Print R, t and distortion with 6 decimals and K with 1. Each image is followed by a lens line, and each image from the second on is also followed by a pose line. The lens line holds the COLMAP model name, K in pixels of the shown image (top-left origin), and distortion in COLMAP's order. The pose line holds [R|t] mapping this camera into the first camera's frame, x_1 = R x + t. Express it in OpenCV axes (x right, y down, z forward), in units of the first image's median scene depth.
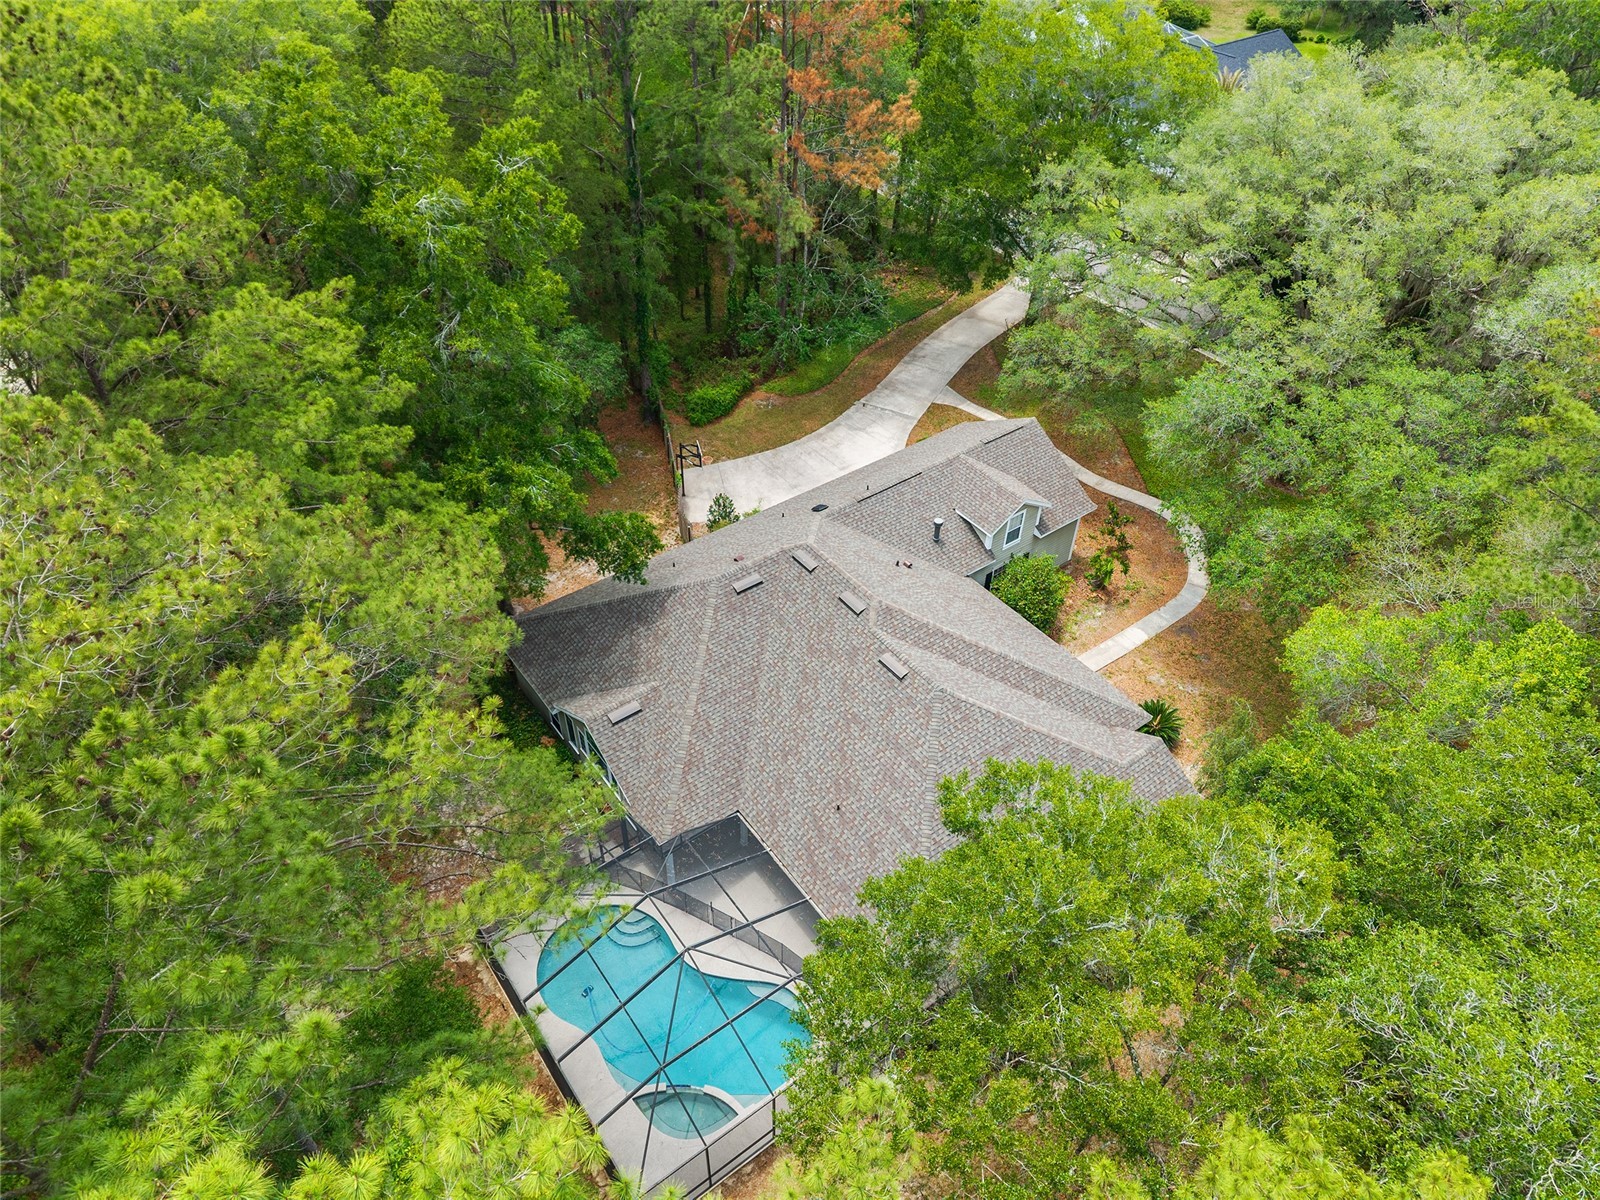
lens RADIAL K [[1061.3, 0, 800.0], [0, 1061.3, 600.0], [0, 0, 1]] dist [-0.037268, -0.000753]
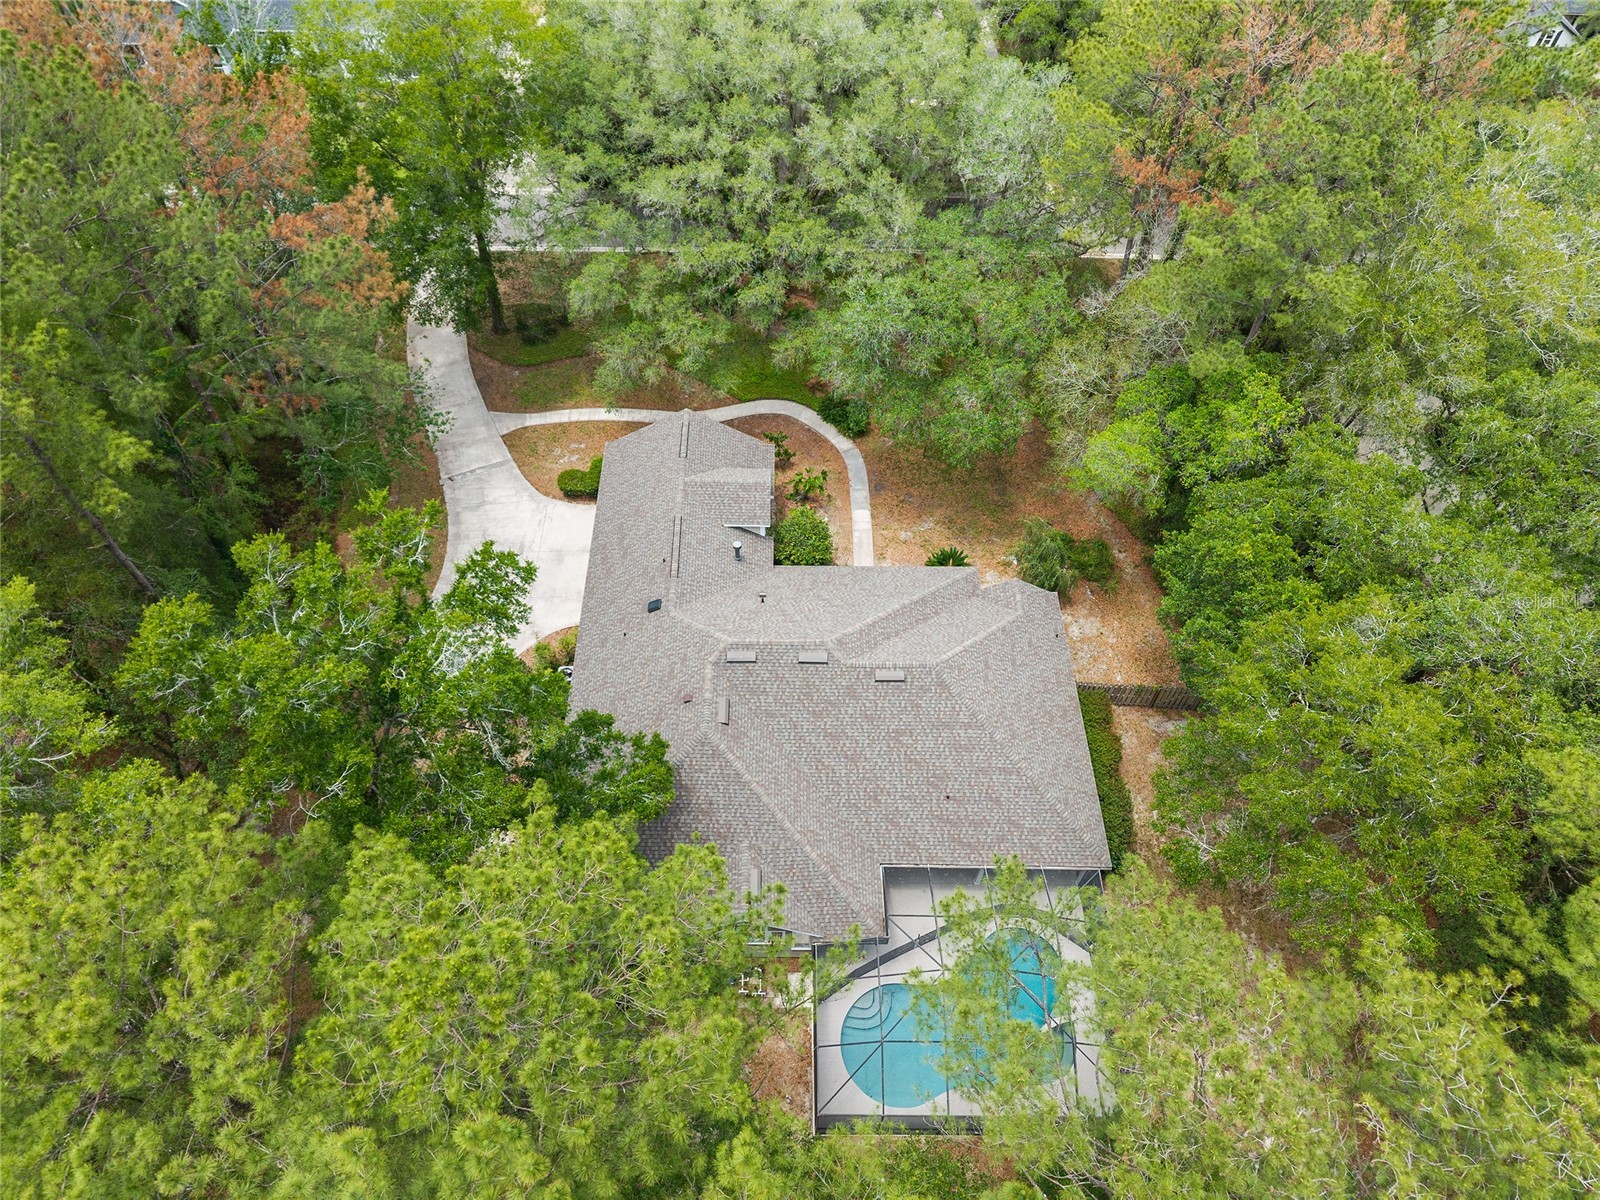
lens RADIAL K [[1061.3, 0, 800.0], [0, 1061.3, 600.0], [0, 0, 1]] dist [-0.037268, -0.000753]
pose [[0.581987, -0.635006, 0.507995, -0.391041], [0.521308, 0.770778, 0.366251, -0.370179], [-0.624123, 0.051669, 0.779616, 0.122120]]
